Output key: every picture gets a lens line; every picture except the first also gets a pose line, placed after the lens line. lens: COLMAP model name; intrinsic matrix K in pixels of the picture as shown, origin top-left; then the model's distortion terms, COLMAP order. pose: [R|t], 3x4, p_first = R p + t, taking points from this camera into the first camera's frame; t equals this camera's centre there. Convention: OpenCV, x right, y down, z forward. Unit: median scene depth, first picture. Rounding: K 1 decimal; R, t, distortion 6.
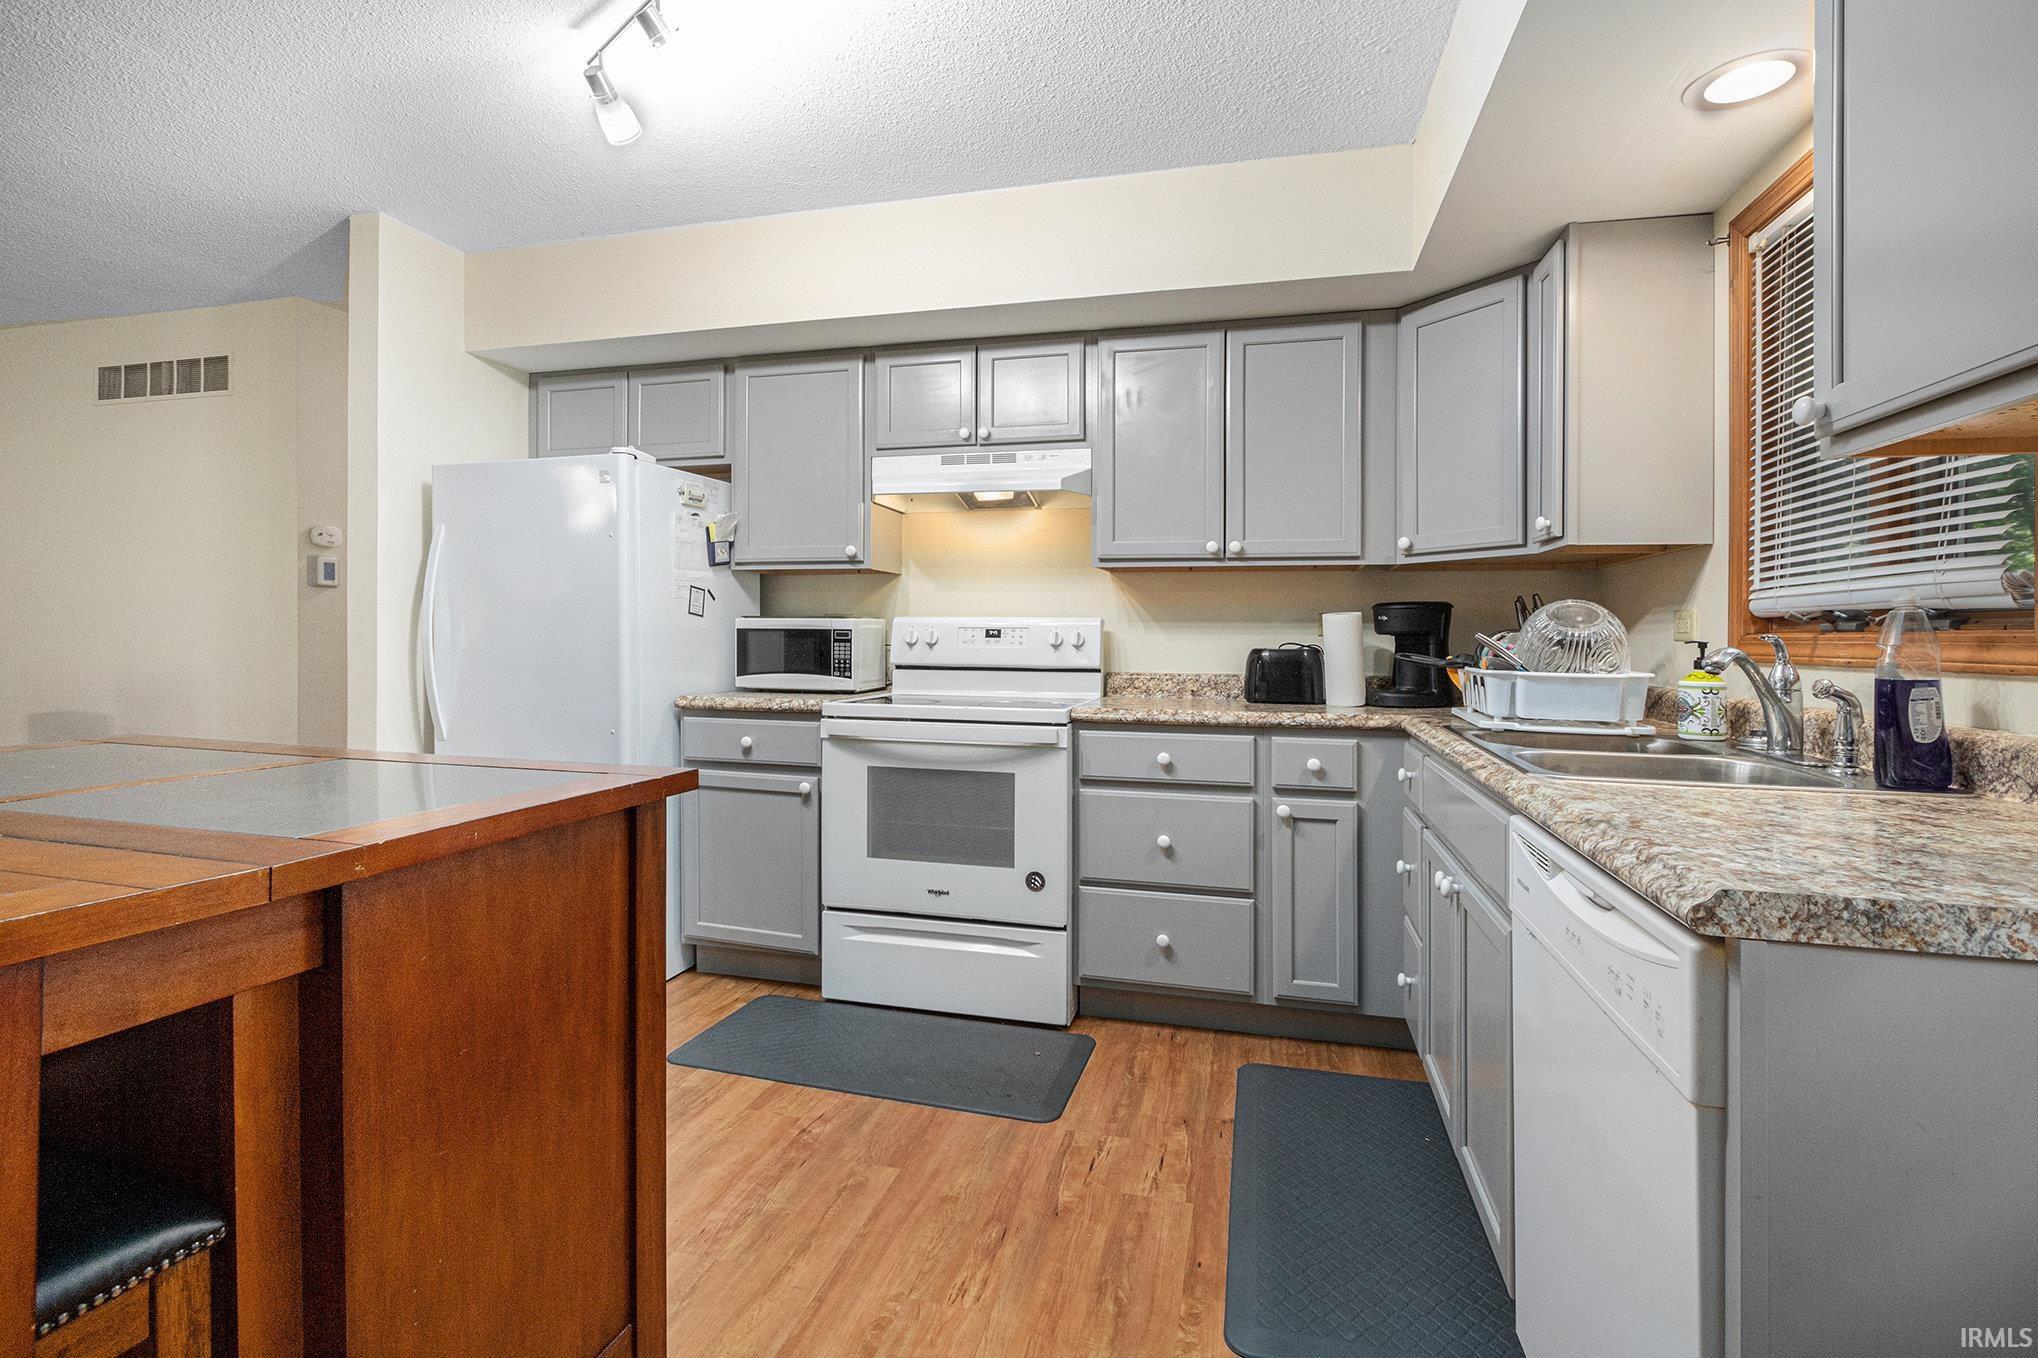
lens RADIAL K [[951.1, 0, 1026.1], [0, 951.1, 636.9], [0, 0, 1]] dist [-0.010716, 0.001066]
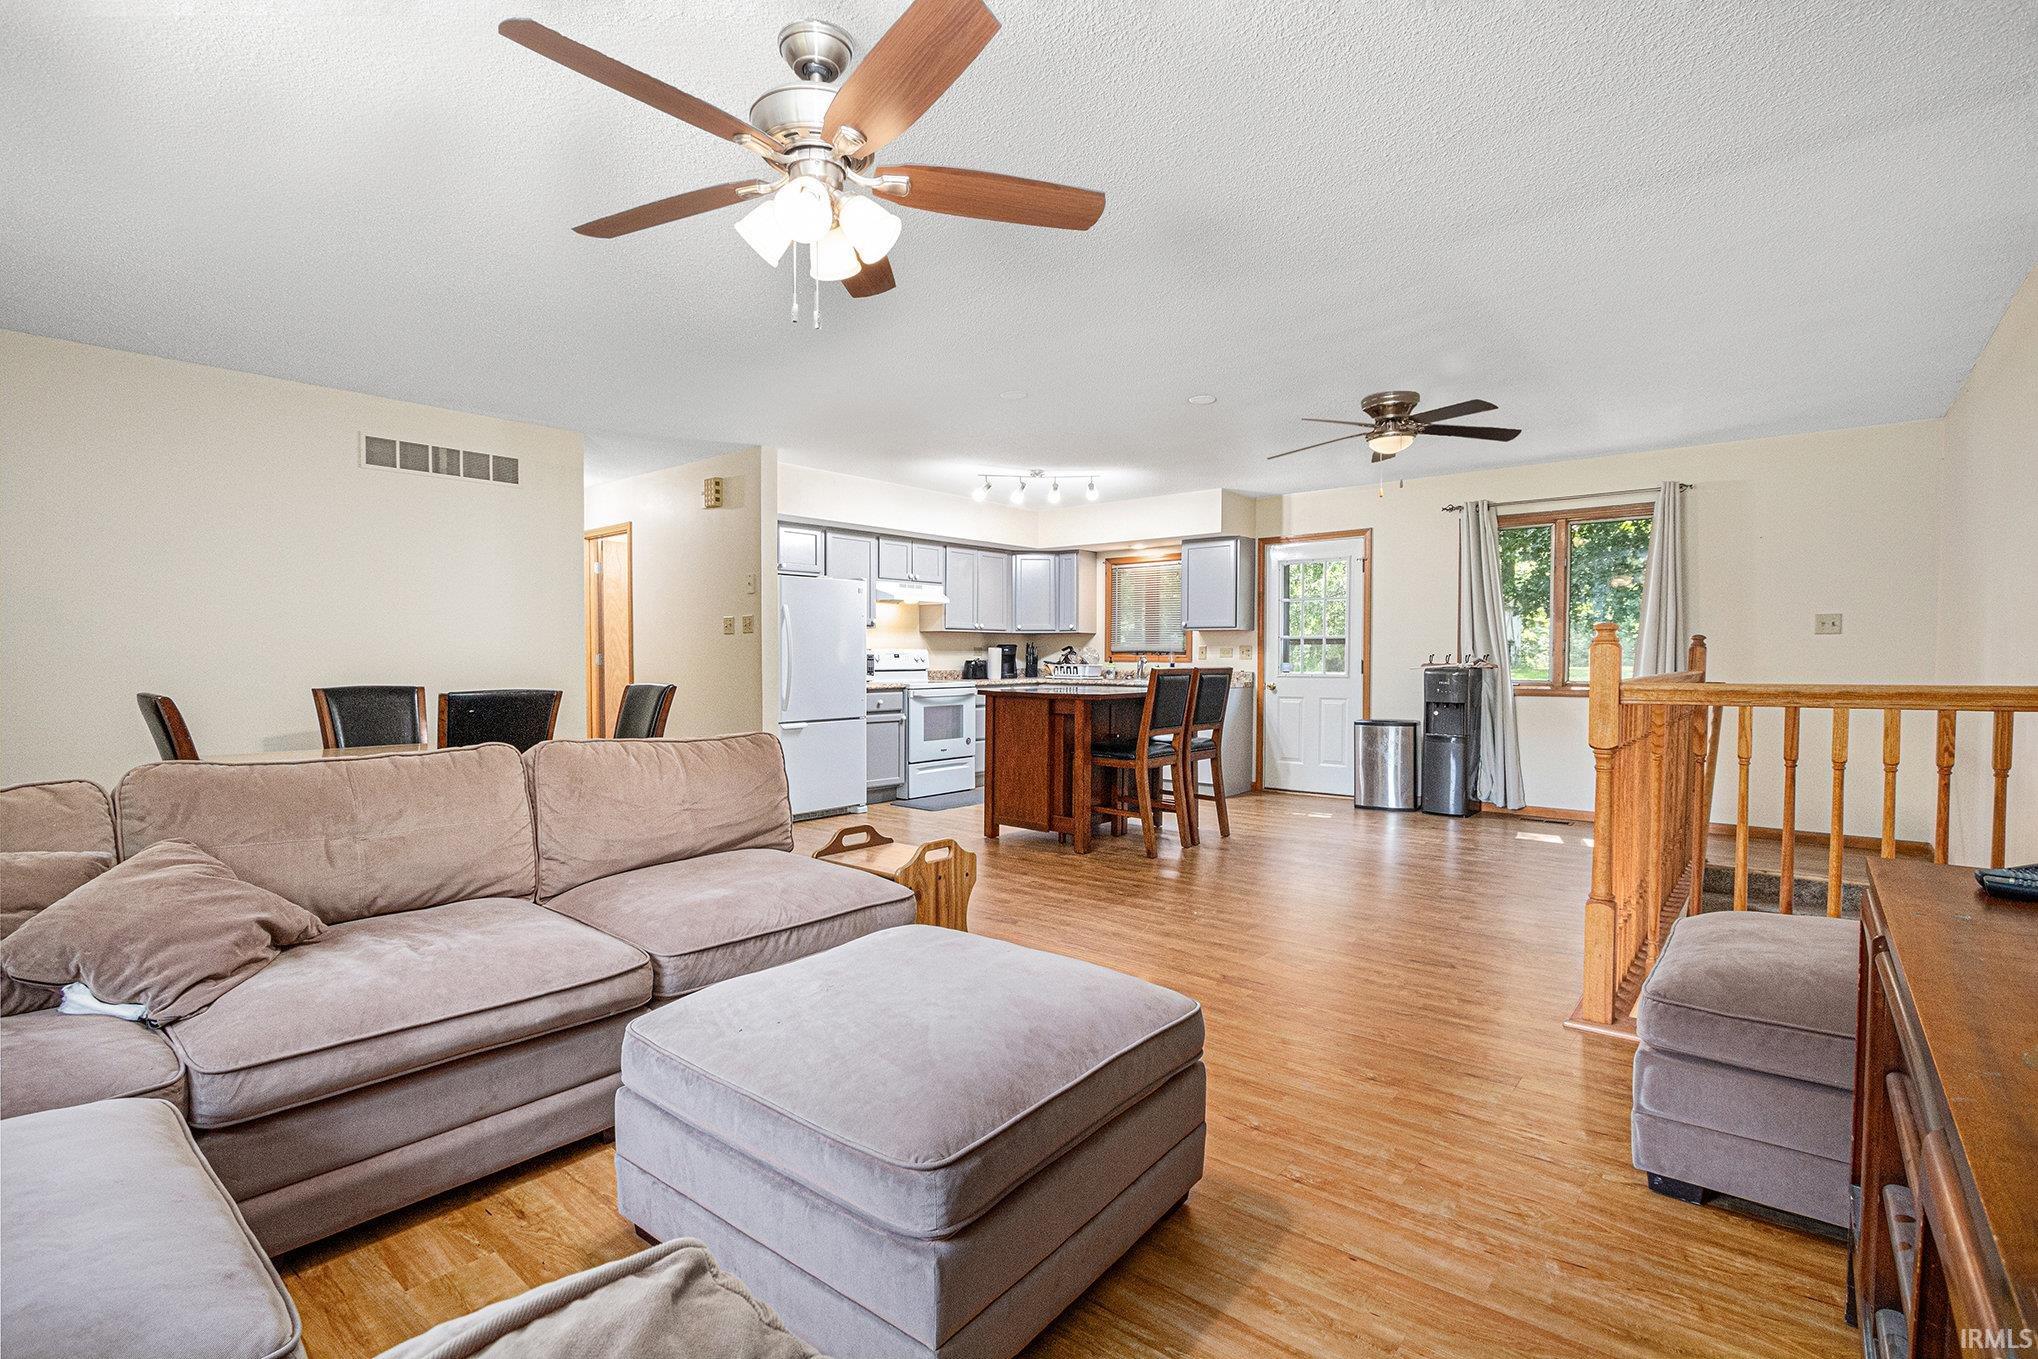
lens RADIAL K [[951.1, 0, 1013.8], [0, 951.1, 665.4], [0, 0, 1]] dist [-0.010716, 0.001066]
pose [[0.425509, -0.017729, 0.904781, -2.394553], [0.002486, 0.999827, 0.018422, -0.026186], [-0.904951, -0.005589, 0.425479, -0.338125]]
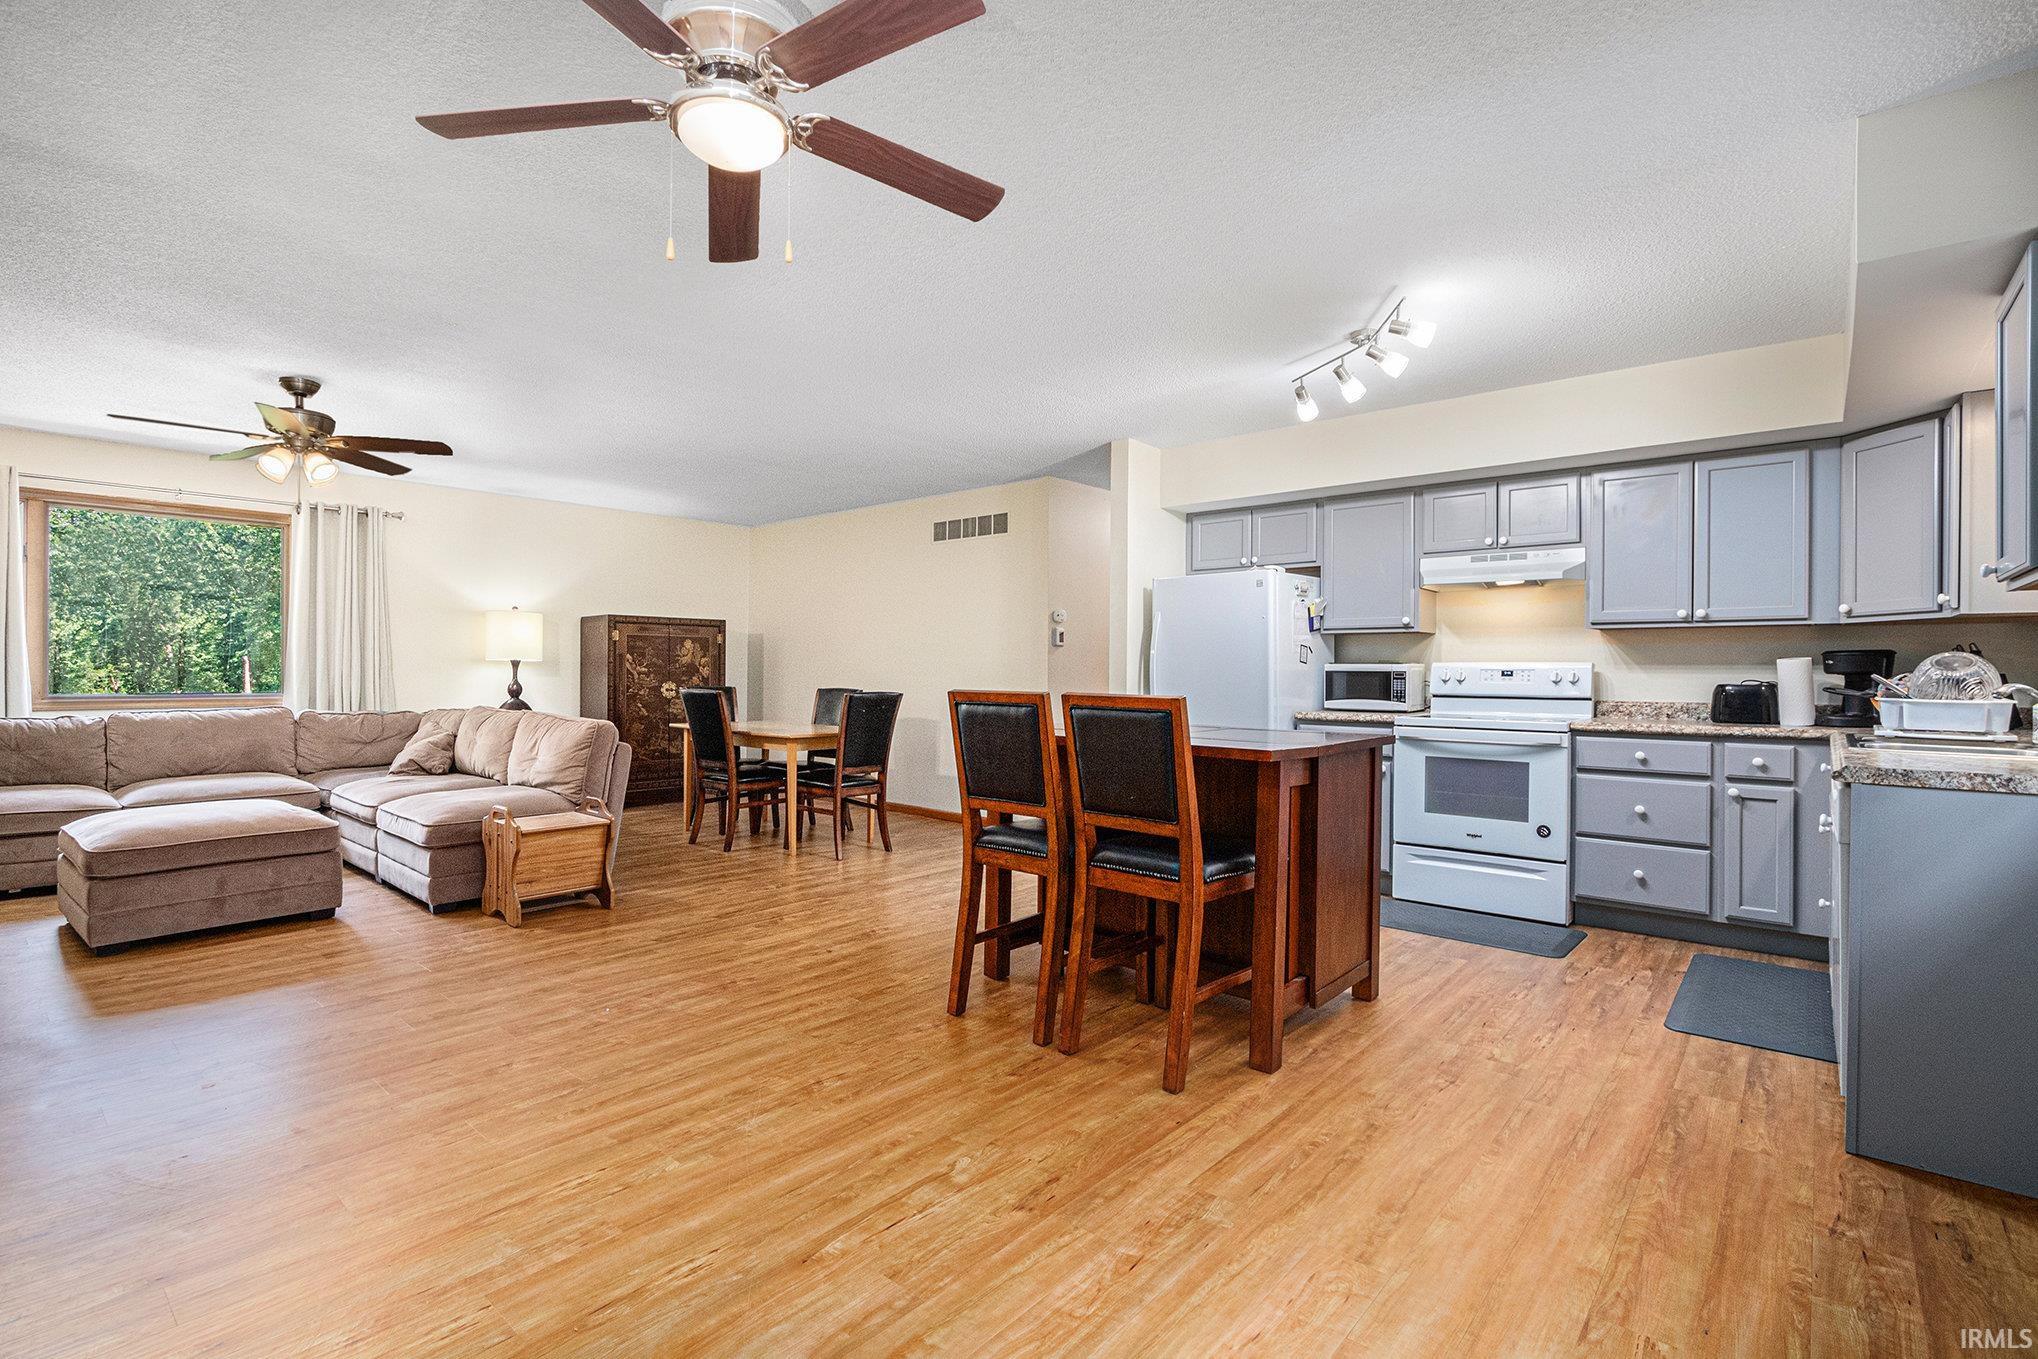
lens RADIAL K [[951.1, 0, 1023.4], [0, 951.1, 683.3], [0, 0, 1]] dist [-0.010716, 0.001066]
pose [[0.897065, 0.002940, -0.441889, -0.065922], [0.001623, 0.999949, 0.009948, -0.004806], [0.441896, -0.009642, 0.897015, -0.733580]]
